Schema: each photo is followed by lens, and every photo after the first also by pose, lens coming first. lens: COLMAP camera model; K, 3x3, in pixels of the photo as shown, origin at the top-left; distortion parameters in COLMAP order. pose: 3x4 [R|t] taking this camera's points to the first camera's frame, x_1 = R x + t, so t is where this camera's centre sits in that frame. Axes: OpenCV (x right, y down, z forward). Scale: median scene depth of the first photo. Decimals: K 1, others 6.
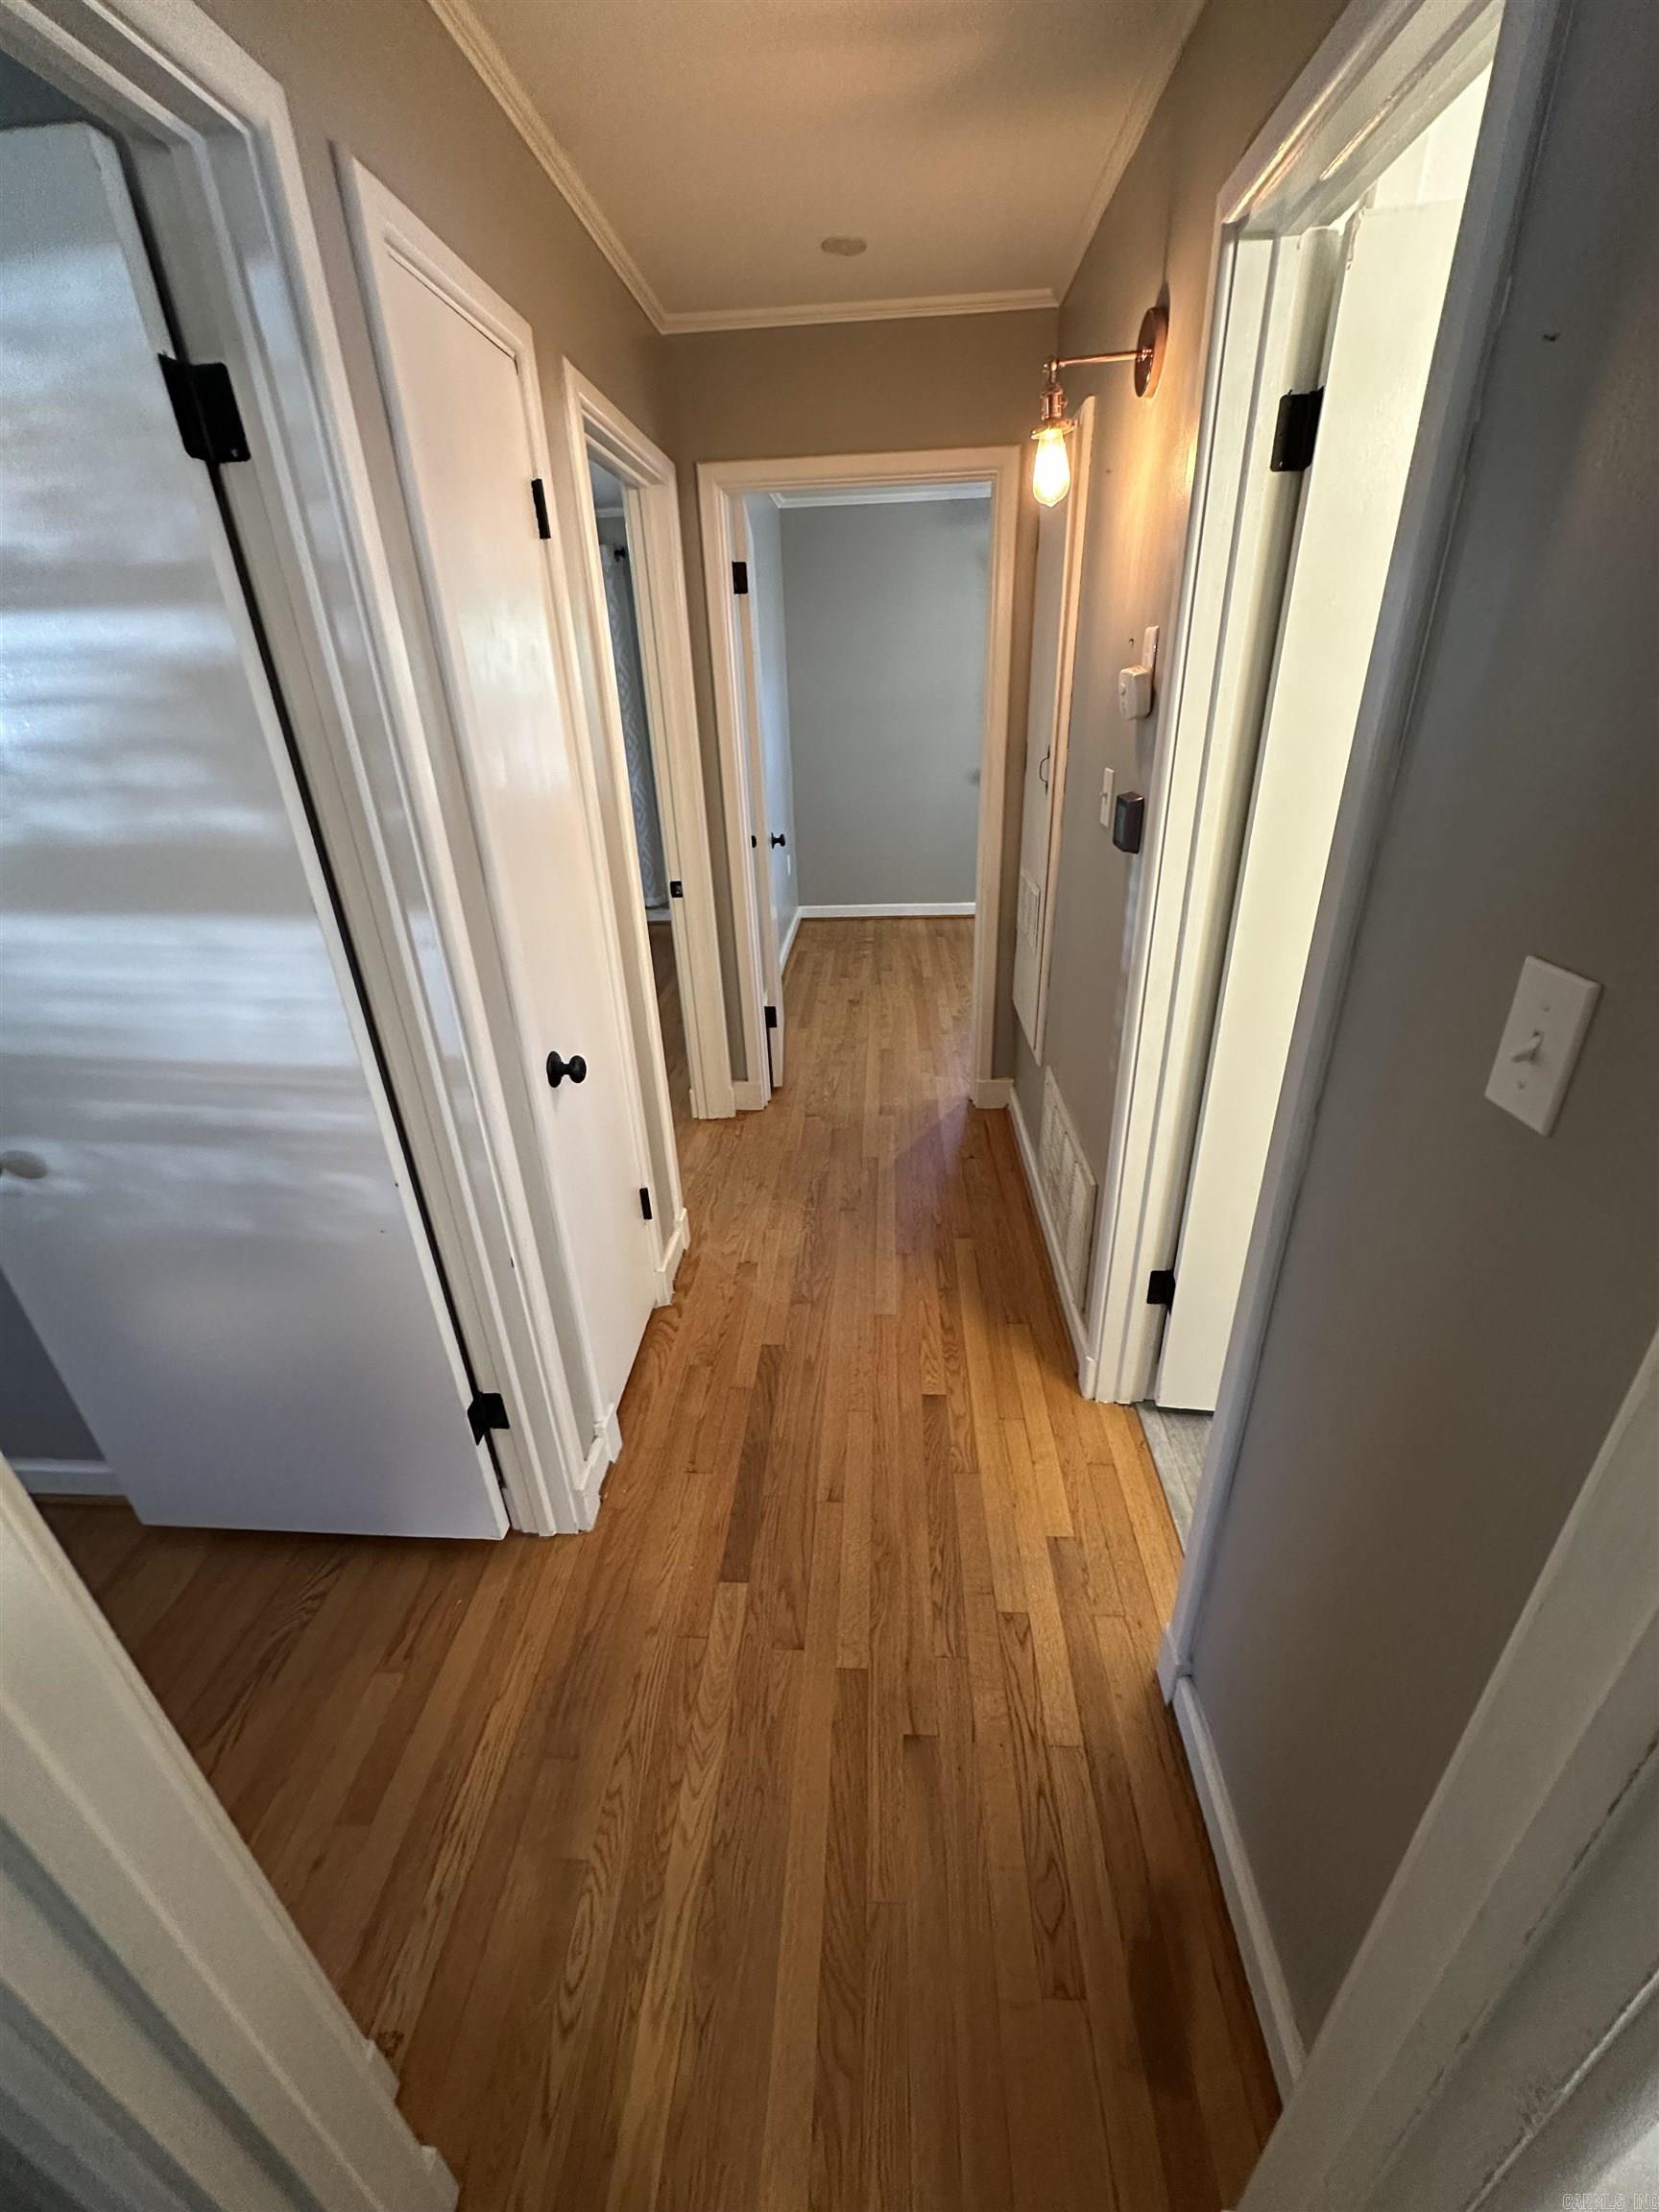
lens RADIAL K [[884.6, 0, 829.5], [0, 884.6, 1106.0], [0, 0, 1]] dist [-0.001116, 0.000151]
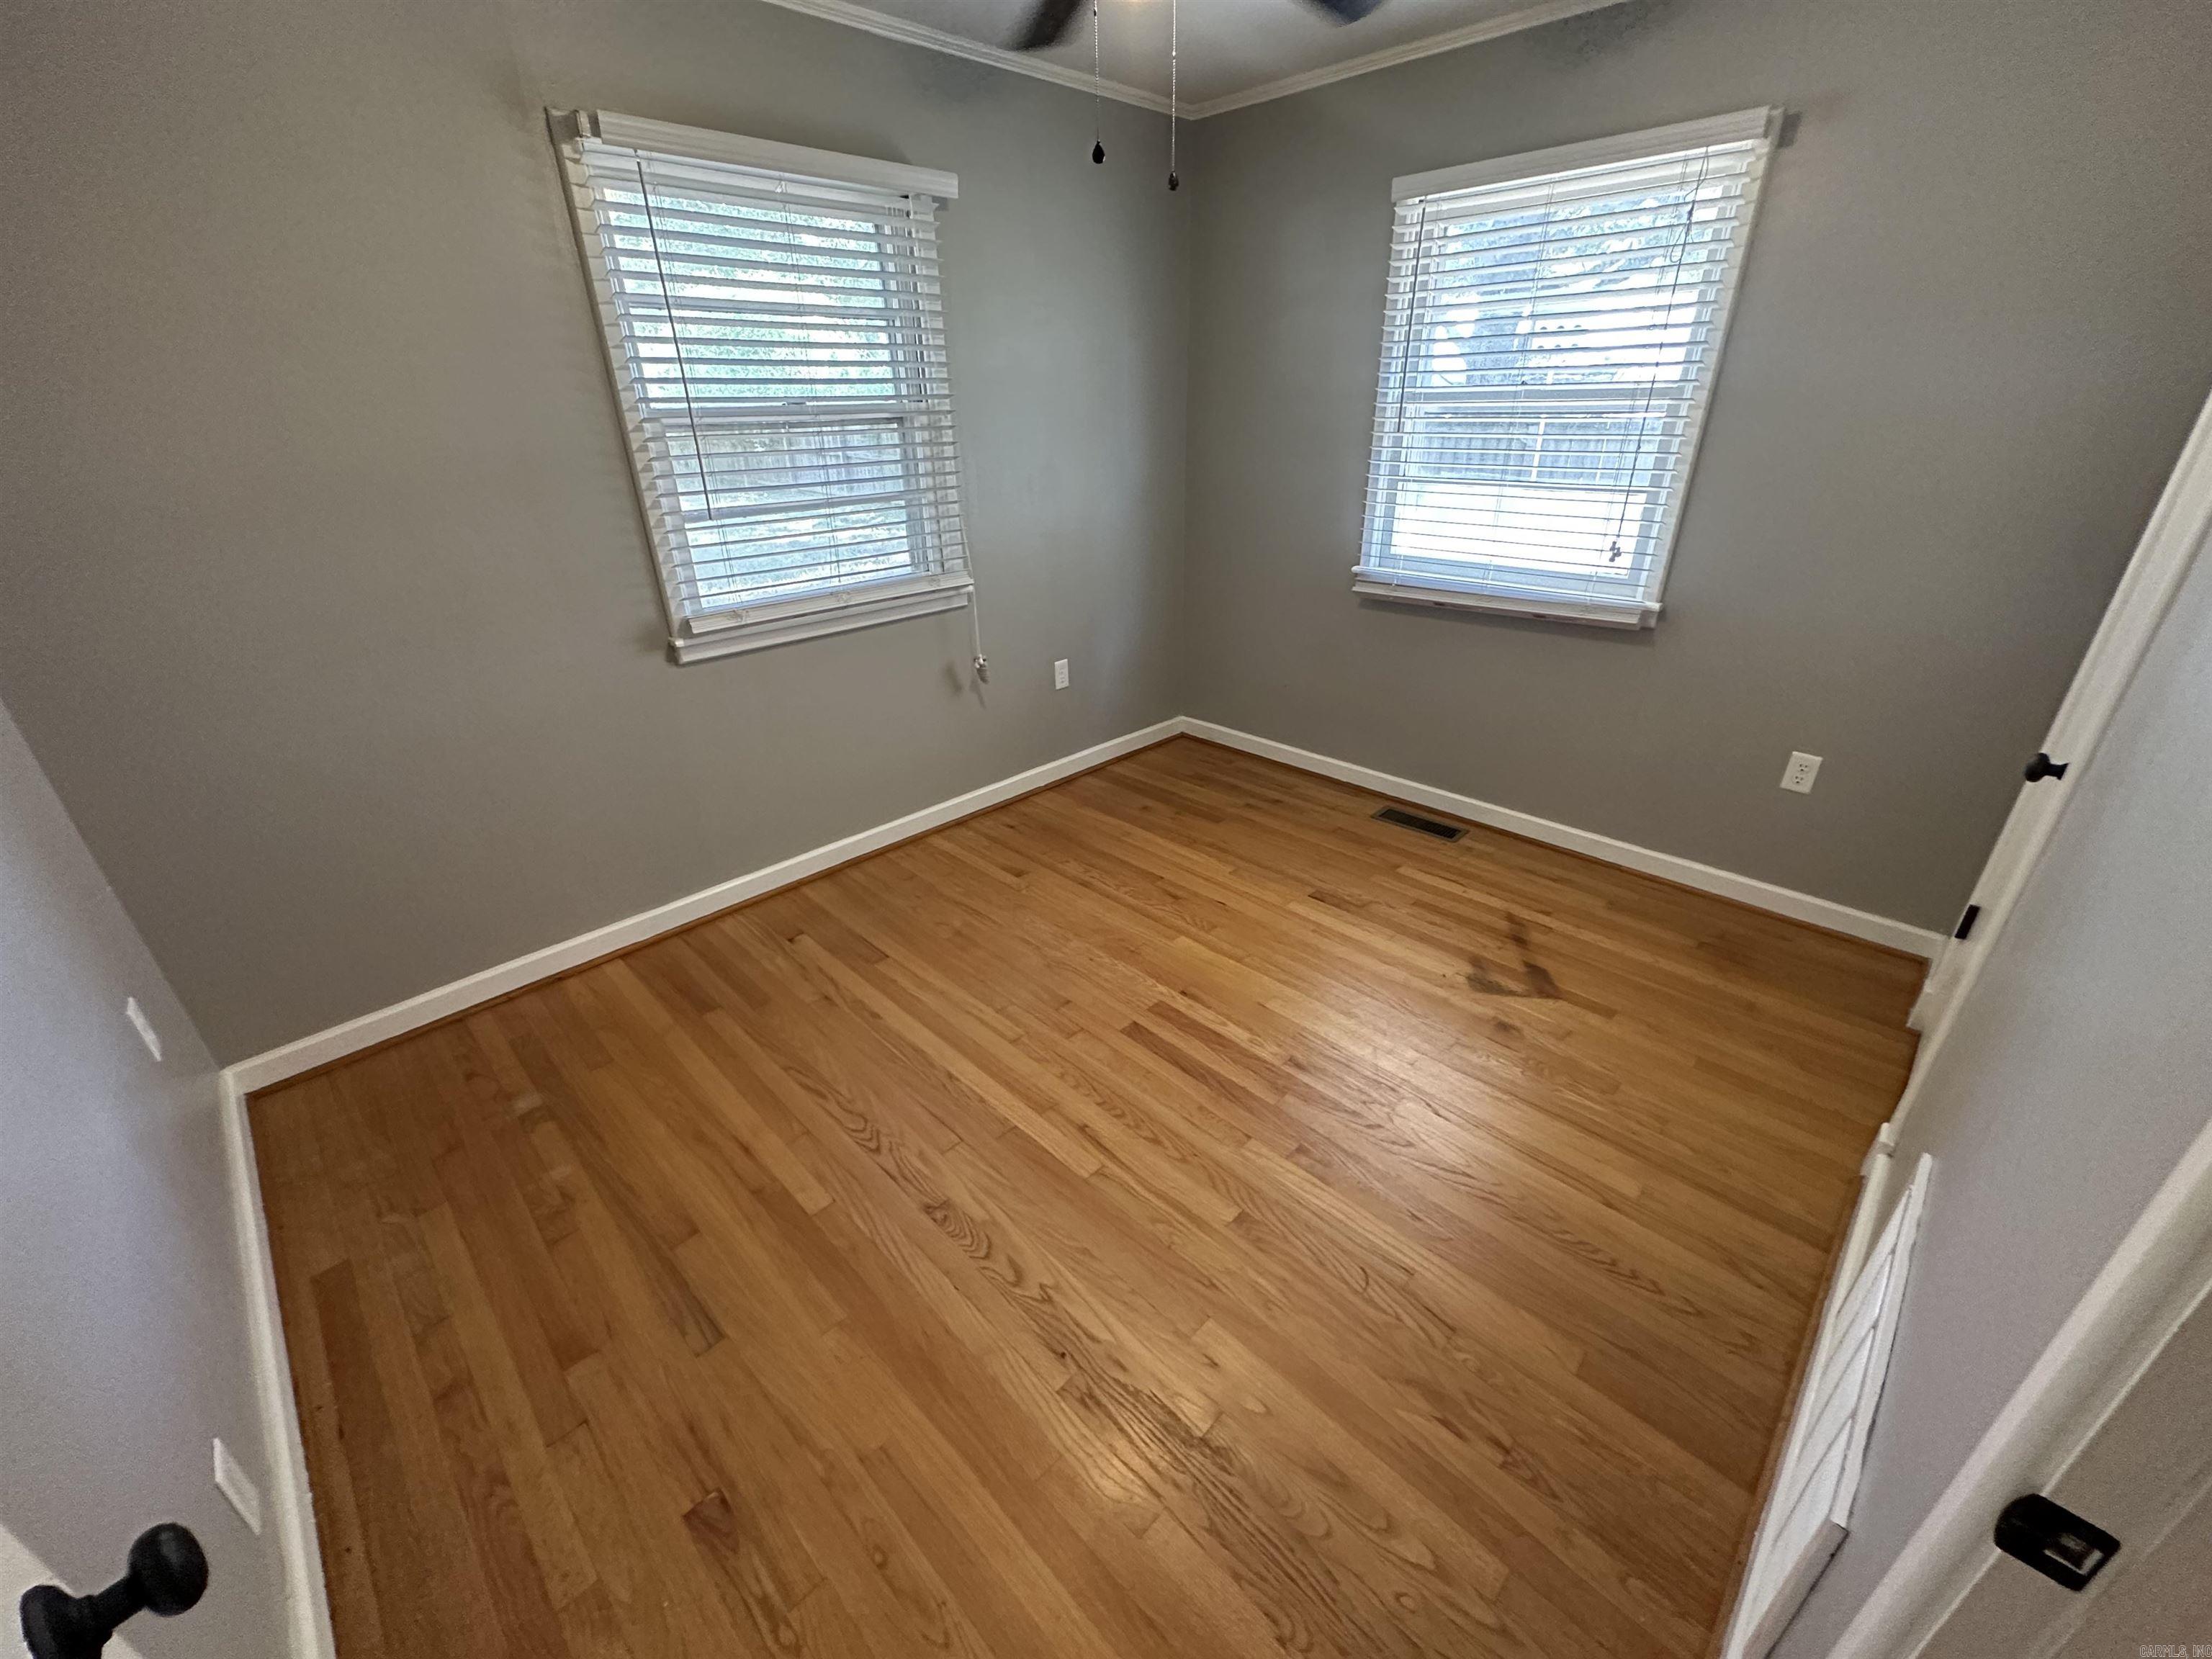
lens RADIAL K [[884.6, 0, 1106.0], [0, 884.6, 829.5], [0, 0, 1]] dist [-0.001116, 0.000151]
pose [[0.665552, -0.305799, 0.680829, -0.012747], [0.321132, 0.940783, 0.108633, -0.281423], [-0.673732, 0.146335, 0.724342, 0.591709]]
